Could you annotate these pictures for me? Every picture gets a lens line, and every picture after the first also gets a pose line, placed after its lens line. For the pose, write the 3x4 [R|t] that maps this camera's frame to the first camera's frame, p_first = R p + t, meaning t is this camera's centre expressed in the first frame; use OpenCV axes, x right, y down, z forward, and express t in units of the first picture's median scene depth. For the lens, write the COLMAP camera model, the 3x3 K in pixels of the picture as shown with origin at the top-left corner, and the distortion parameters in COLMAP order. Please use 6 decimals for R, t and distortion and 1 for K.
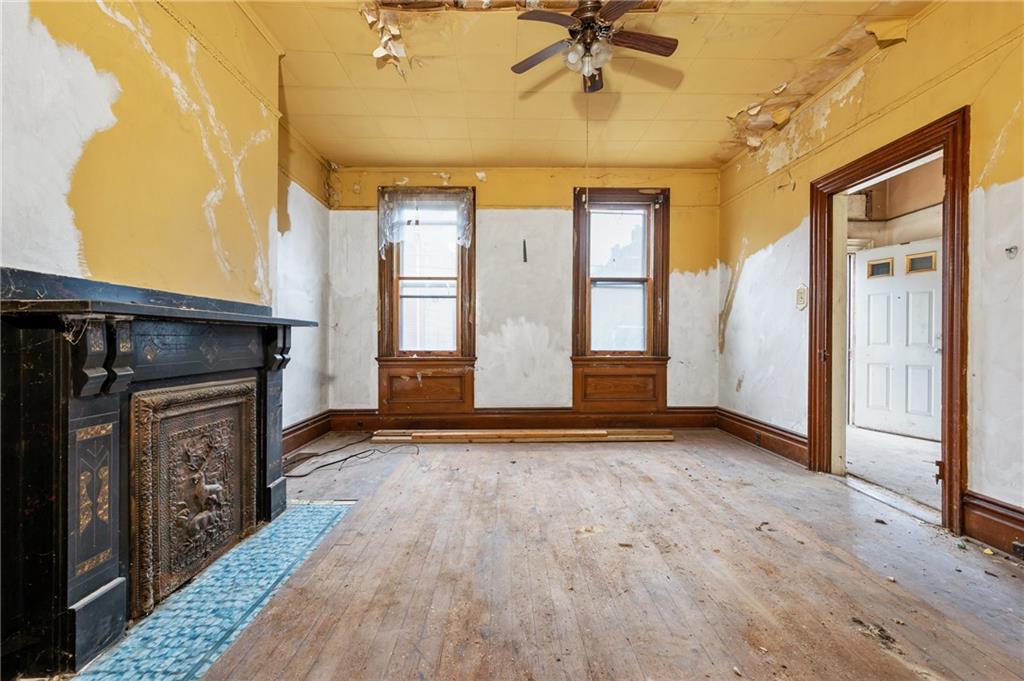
lens RADIAL K [[432.3, 0, 511.5], [0, 432.3, 340.8], [0, 0, 1]] dist [0.000693, 0.000108]
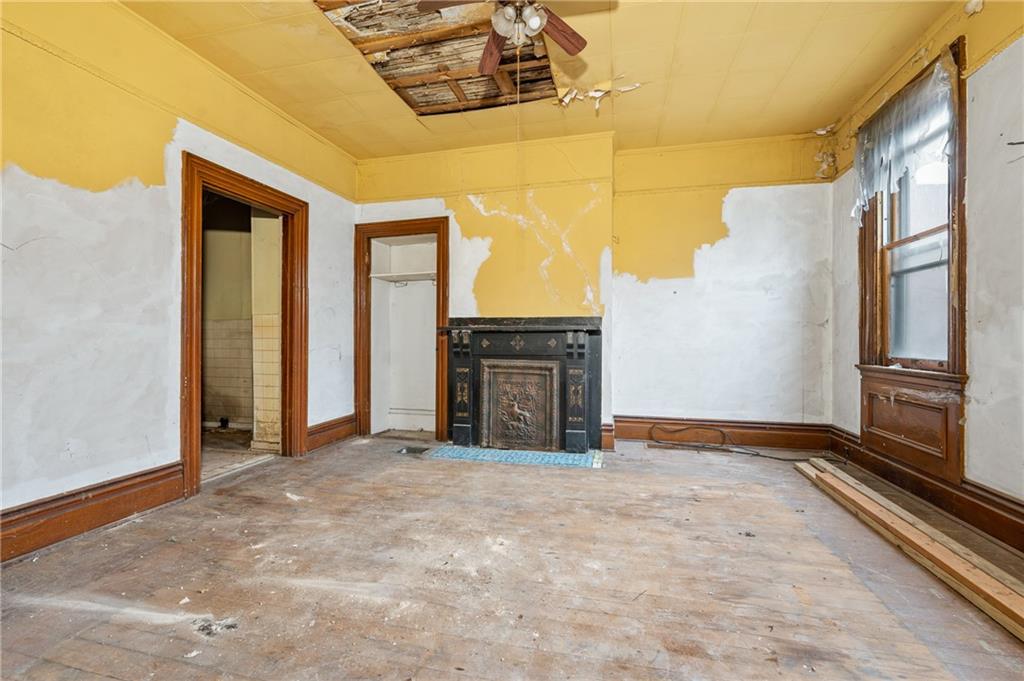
lens RADIAL K [[432.3, 0, 511.4], [0, 432.3, 338.8], [0, 0, 1]] dist [0.000693, 0.000108]
pose [[-0.270775, 0.000448, -0.962642, 1.087019], [-0.004438, 0.999989, 0.001714, -0.005668], [0.962632, 0.004736, -0.270770, 1.295042]]
